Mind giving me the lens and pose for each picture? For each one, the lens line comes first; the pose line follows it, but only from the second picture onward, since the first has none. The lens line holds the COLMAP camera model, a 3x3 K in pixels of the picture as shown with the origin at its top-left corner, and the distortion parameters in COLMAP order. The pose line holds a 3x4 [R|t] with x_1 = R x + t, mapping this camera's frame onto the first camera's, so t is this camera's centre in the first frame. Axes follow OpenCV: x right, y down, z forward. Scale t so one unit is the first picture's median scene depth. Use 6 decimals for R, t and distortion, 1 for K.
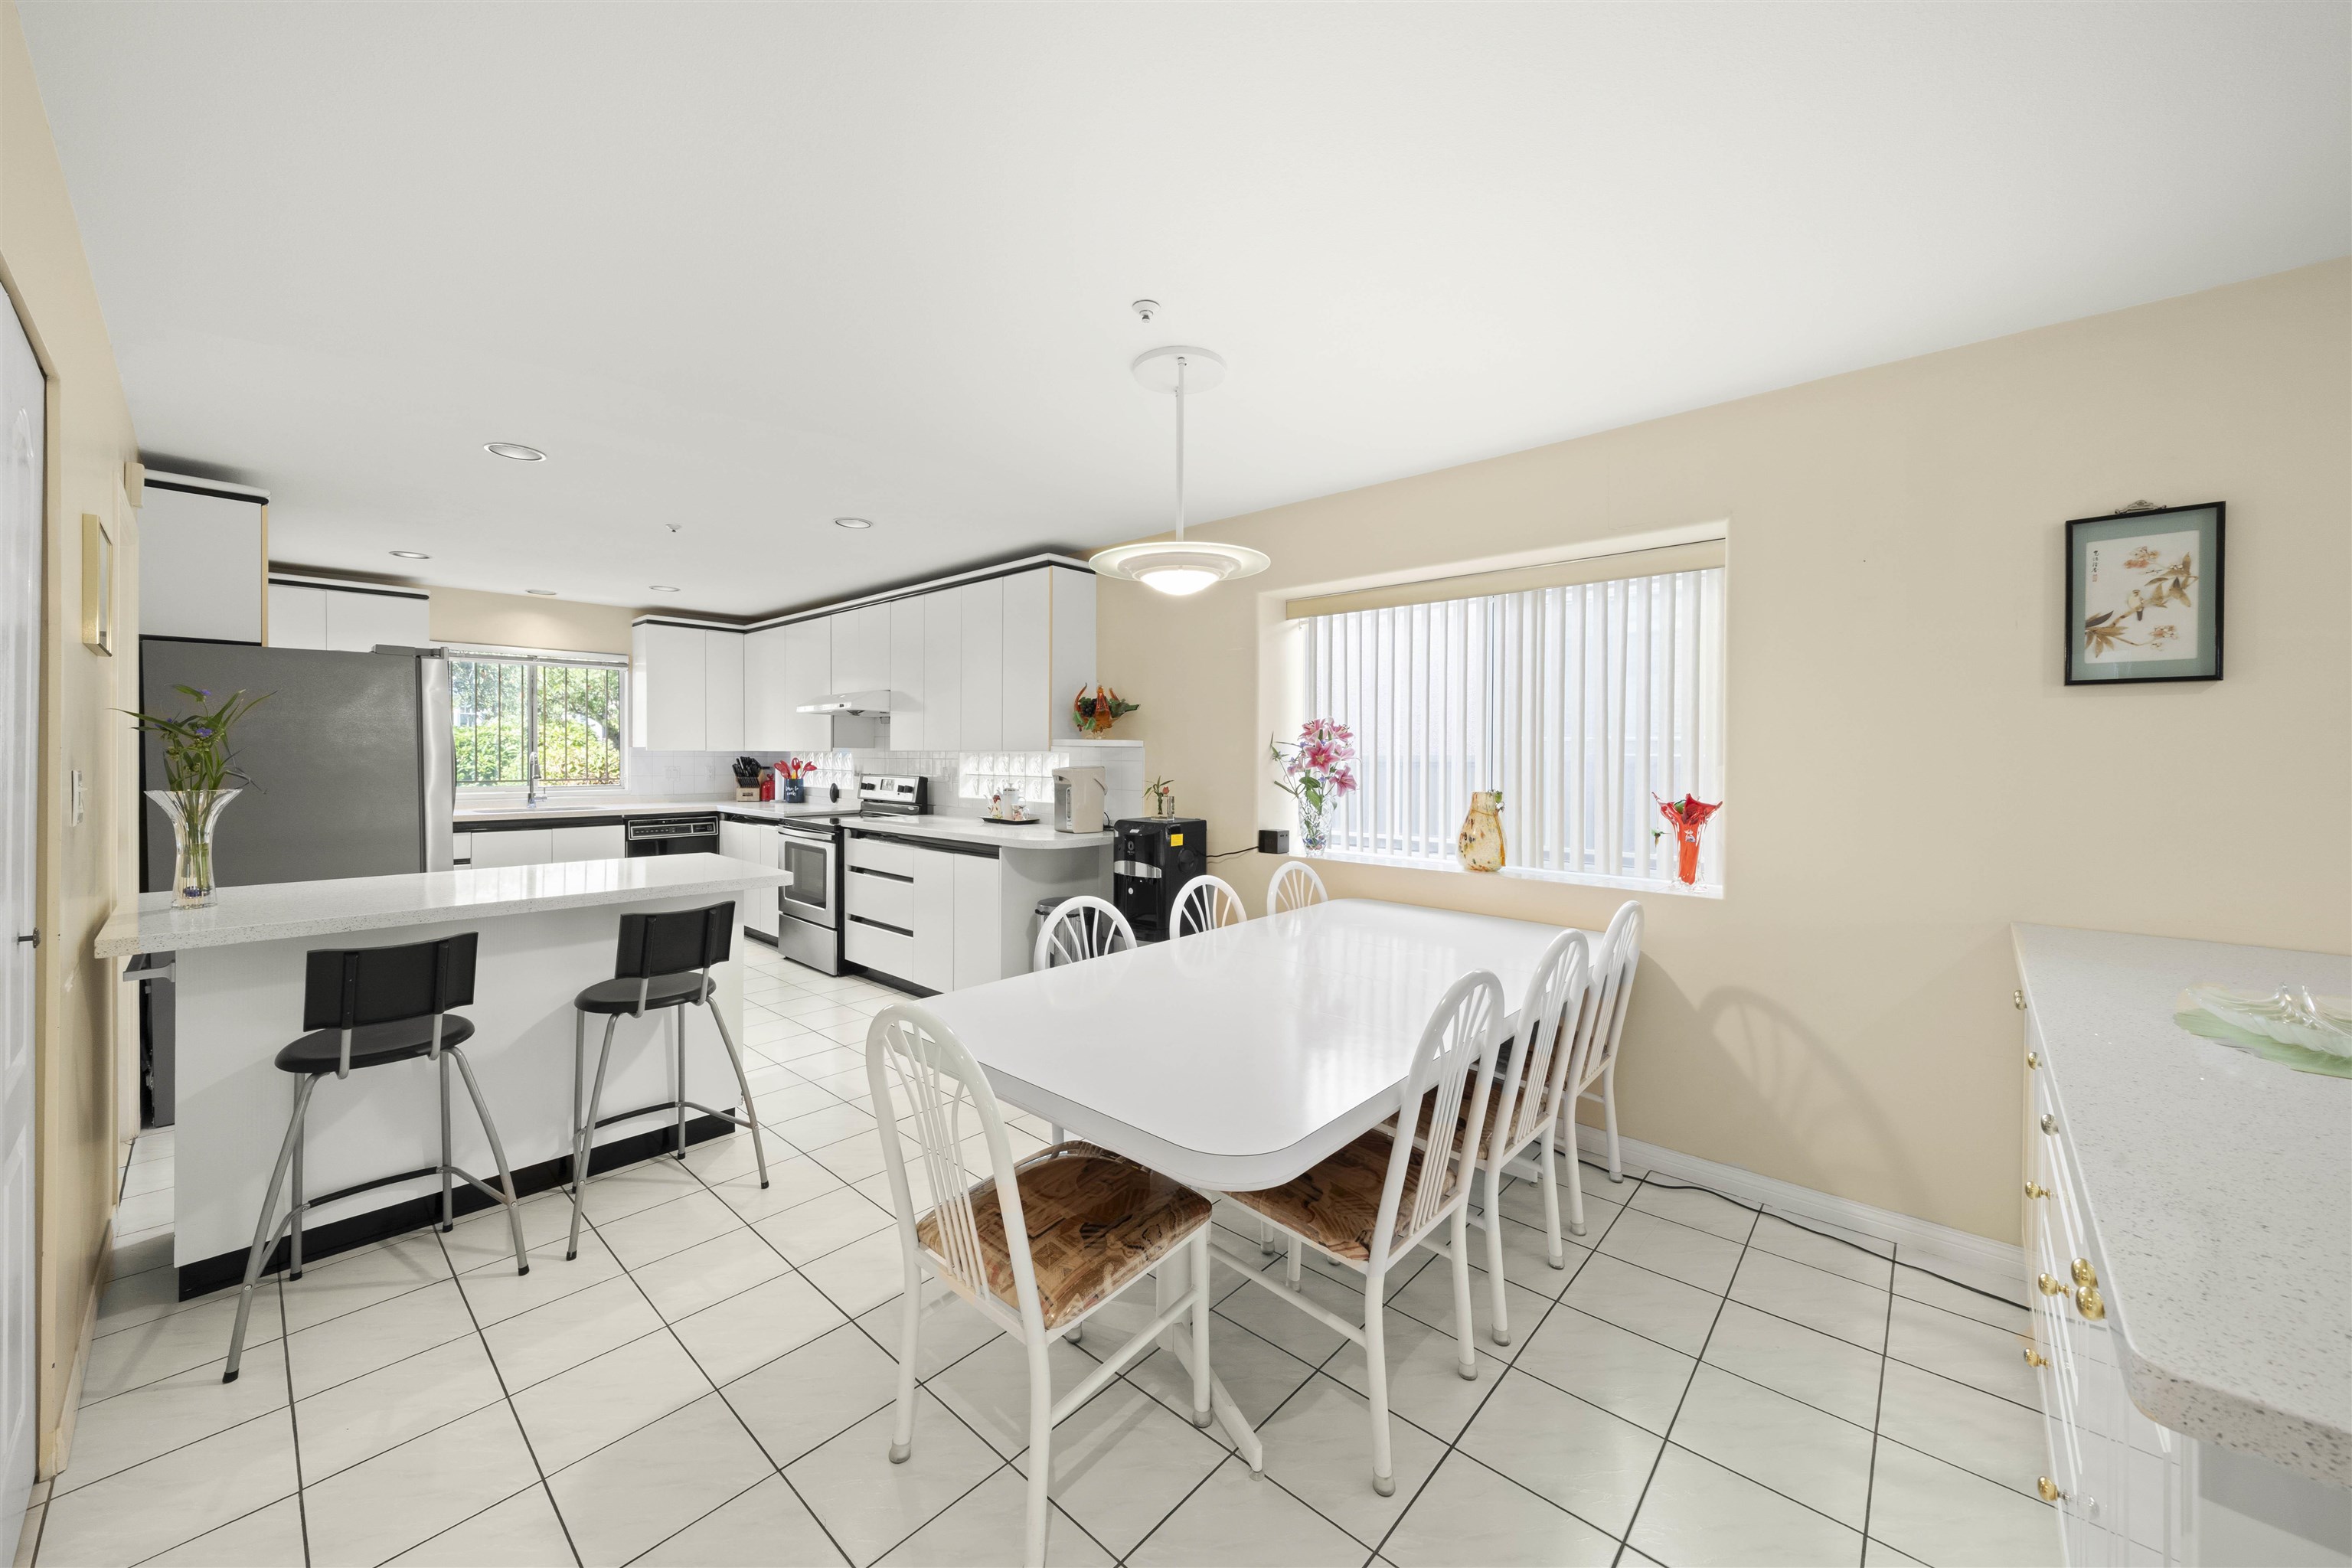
lens RADIAL K [[864.4, 0, 1168.8], [0, 864.4, 756.7], [0, 0, 1]] dist [-0.000307, 0.000026]
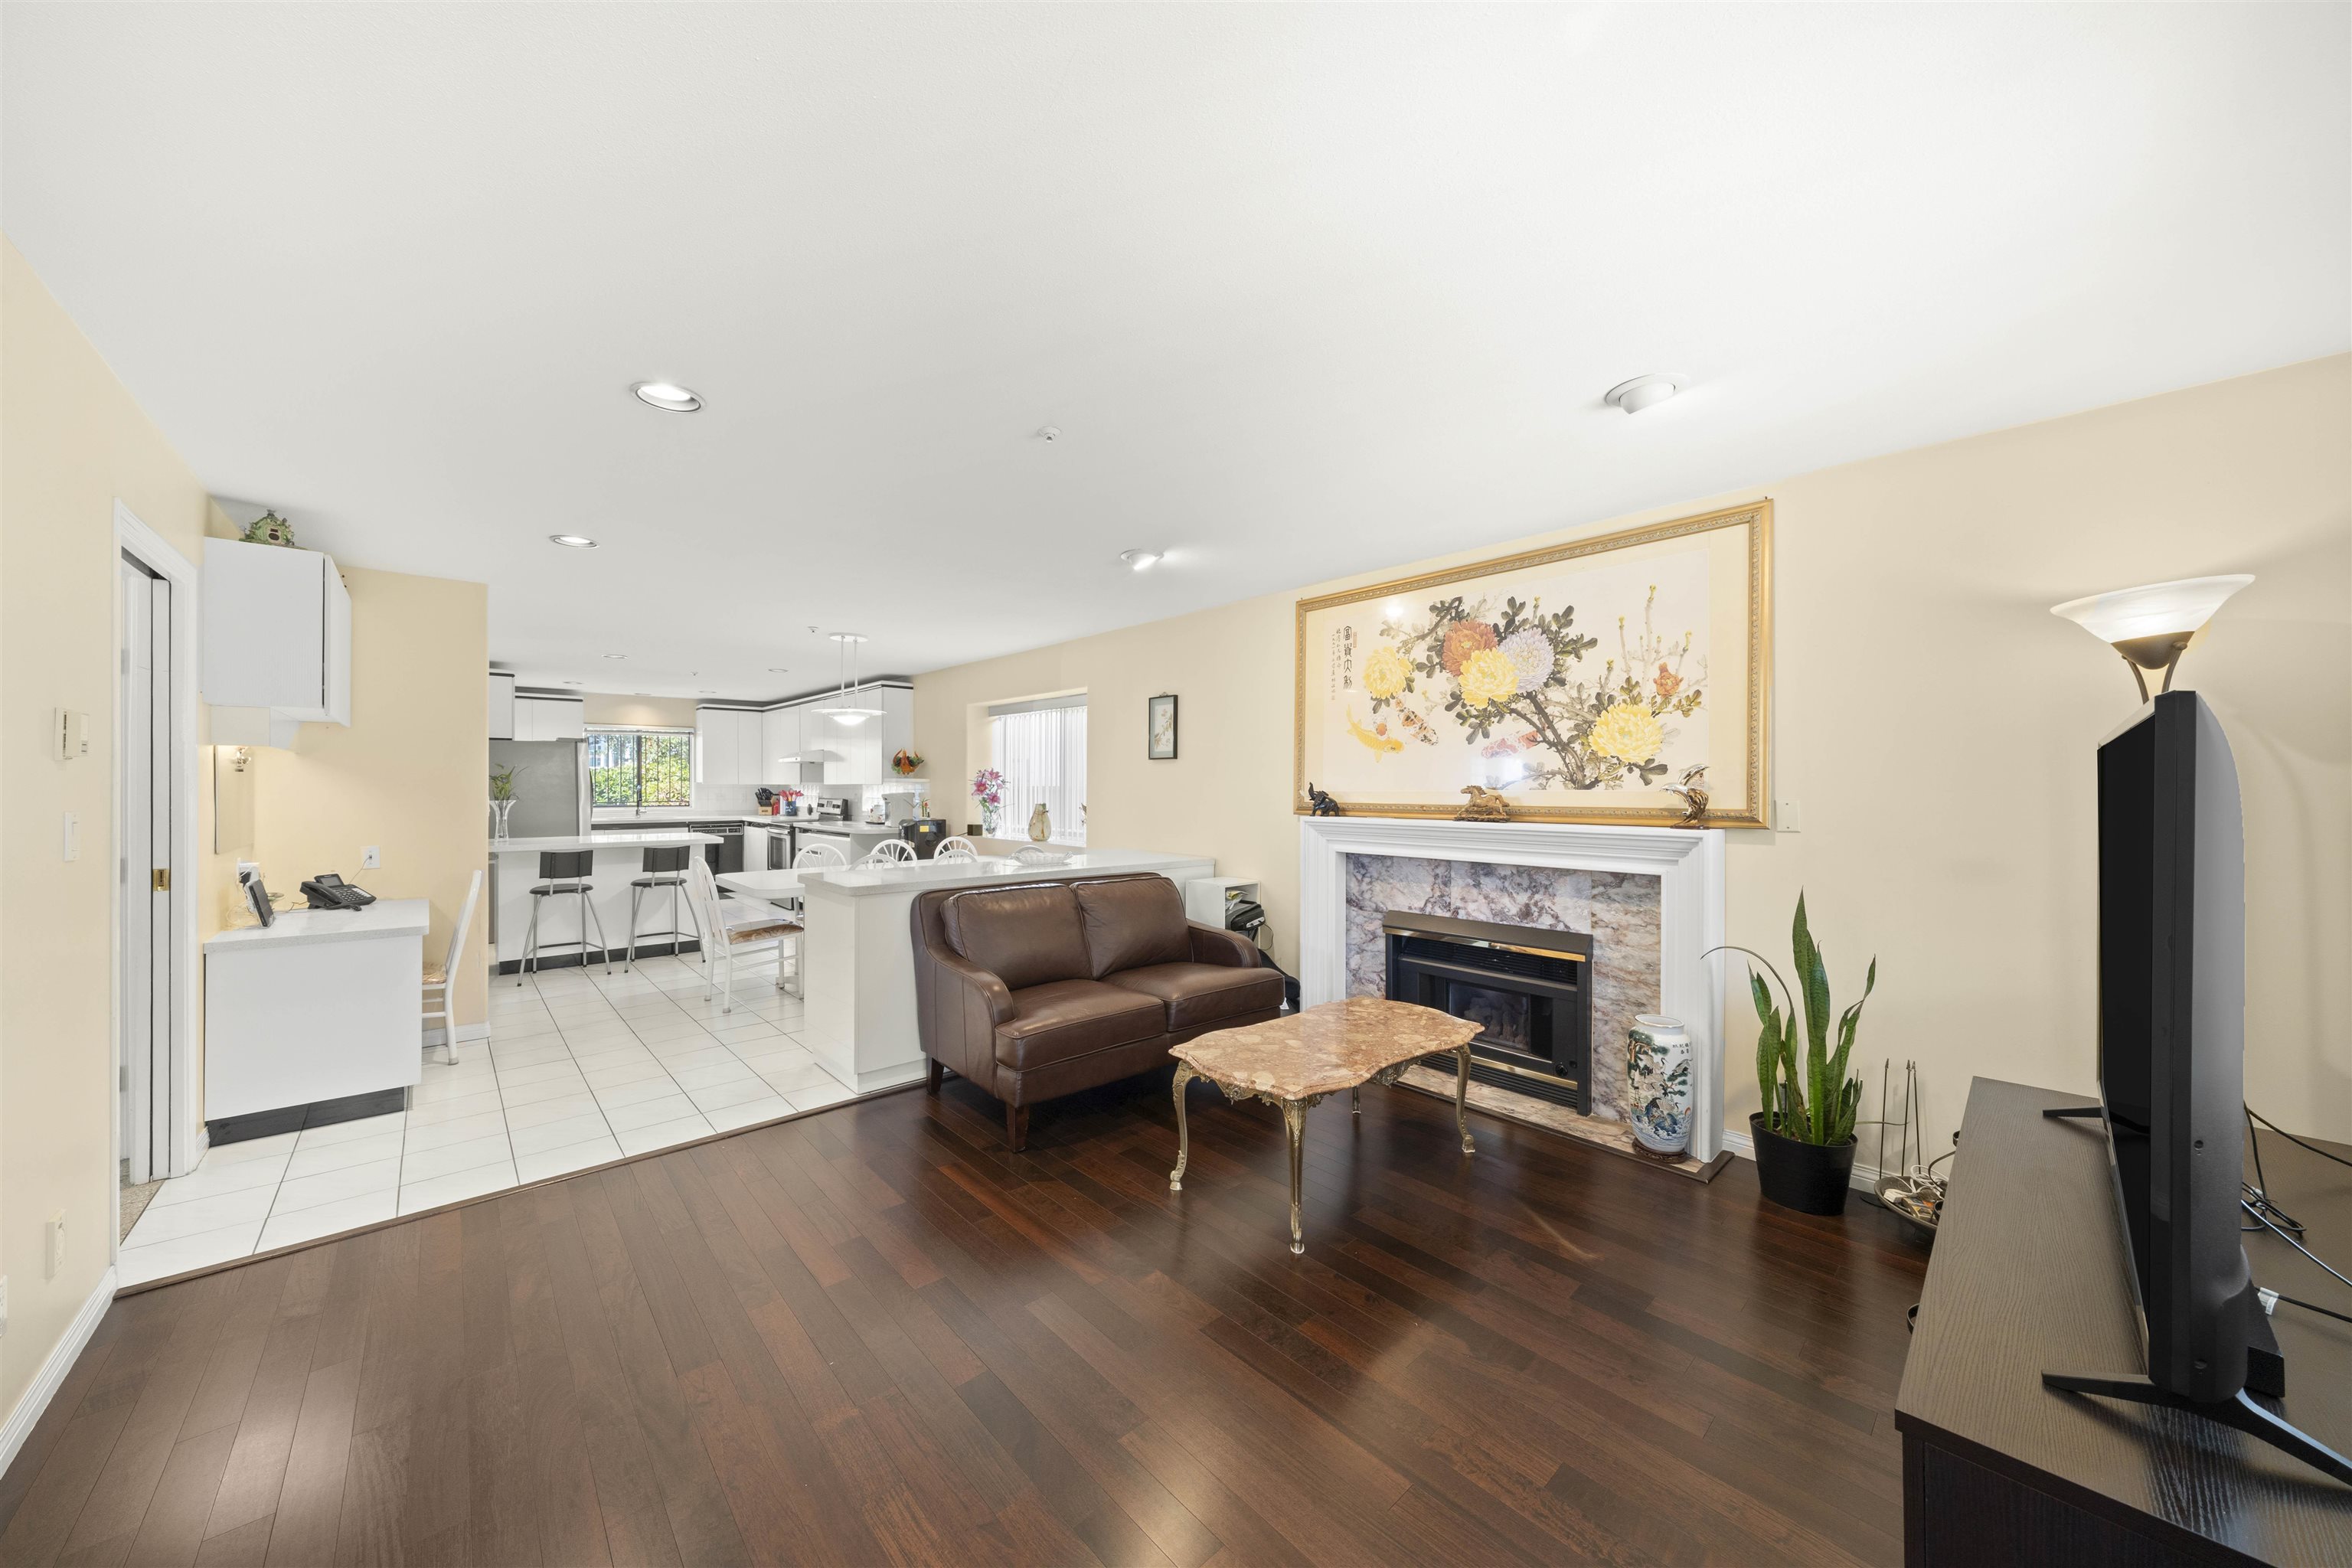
lens RADIAL K [[817.7, 0, 1161.2], [0, 817.7, 780.4], [0, 0, 1]] dist [-0.004435, 0.001261]
pose [[0.995144, -0.004025, -0.098344, 0.549519], [0.003317, 0.999967, -0.007361, -0.000276], [0.098371, 0.006999, 0.995125, -0.619179]]
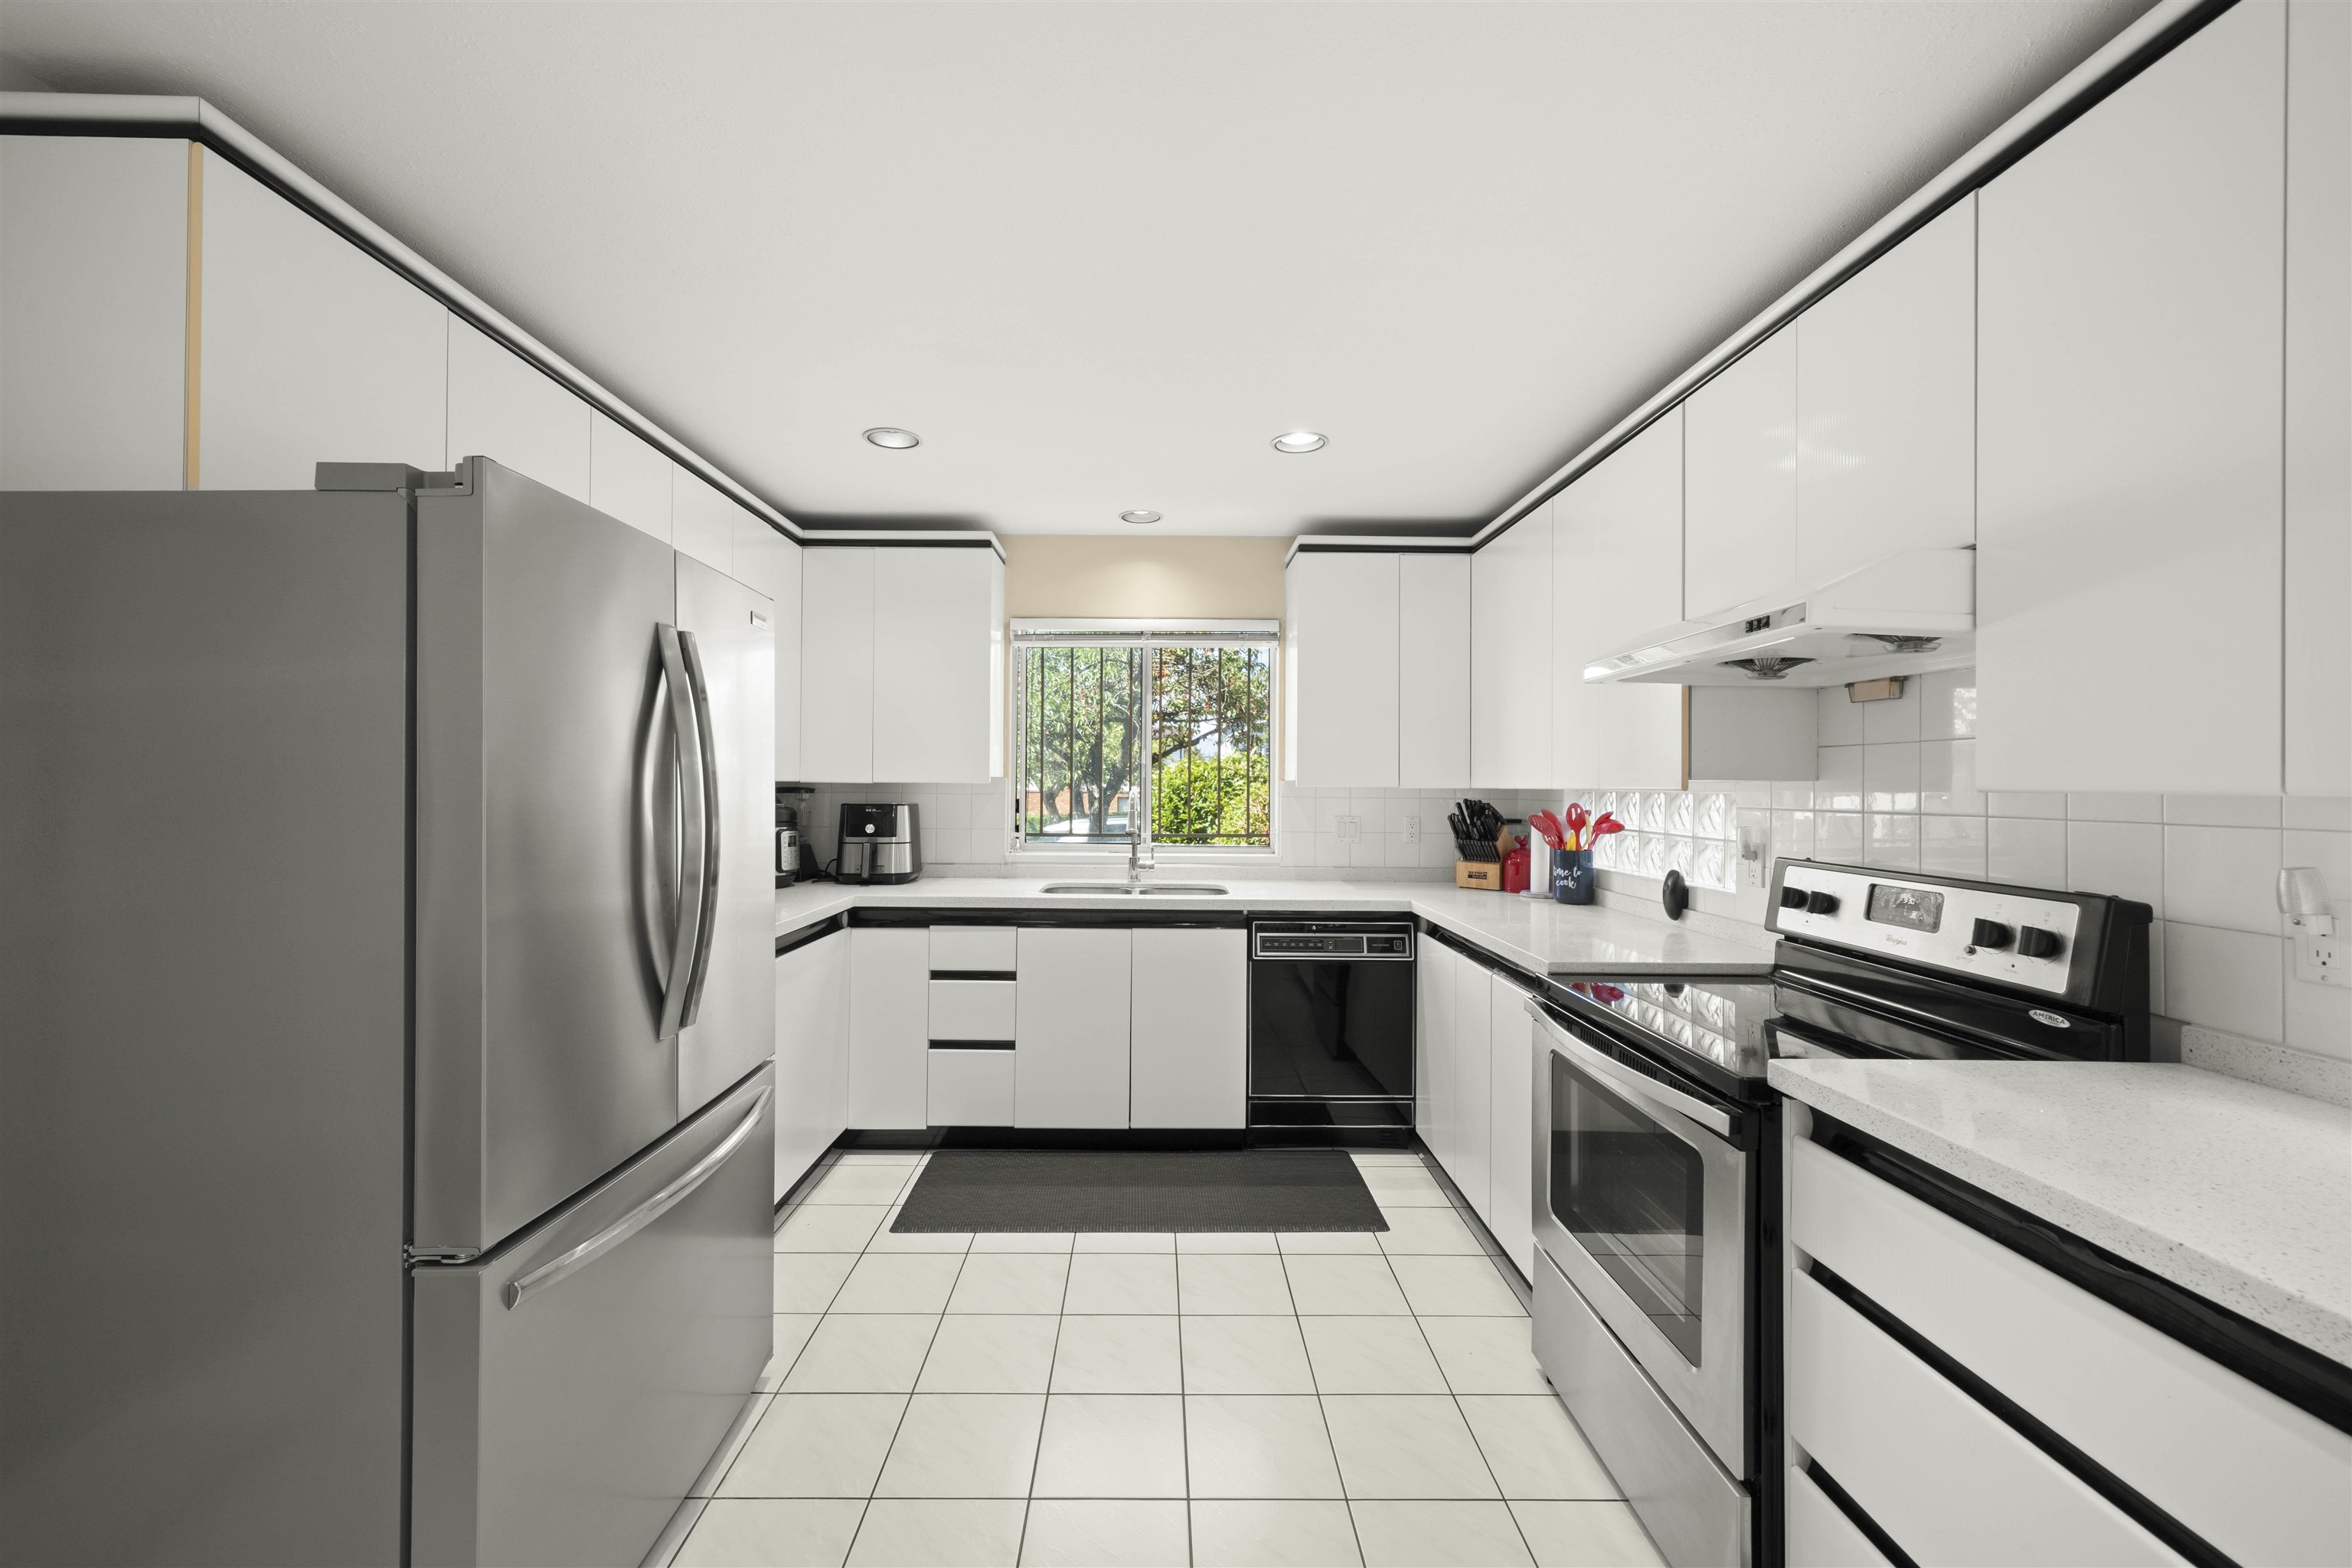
lens RADIAL K [[919.9, 0, 1168.3], [0, 919.9, 777.9], [0, 0, 1]] dist [-0.000894, -0.000093]
pose [[0.685722, -0.005792, -0.727840, -0.301668], [-0.006398, 0.999882, -0.013985, -0.005038], [0.727835, 0.014247, 0.685604, 0.683274]]
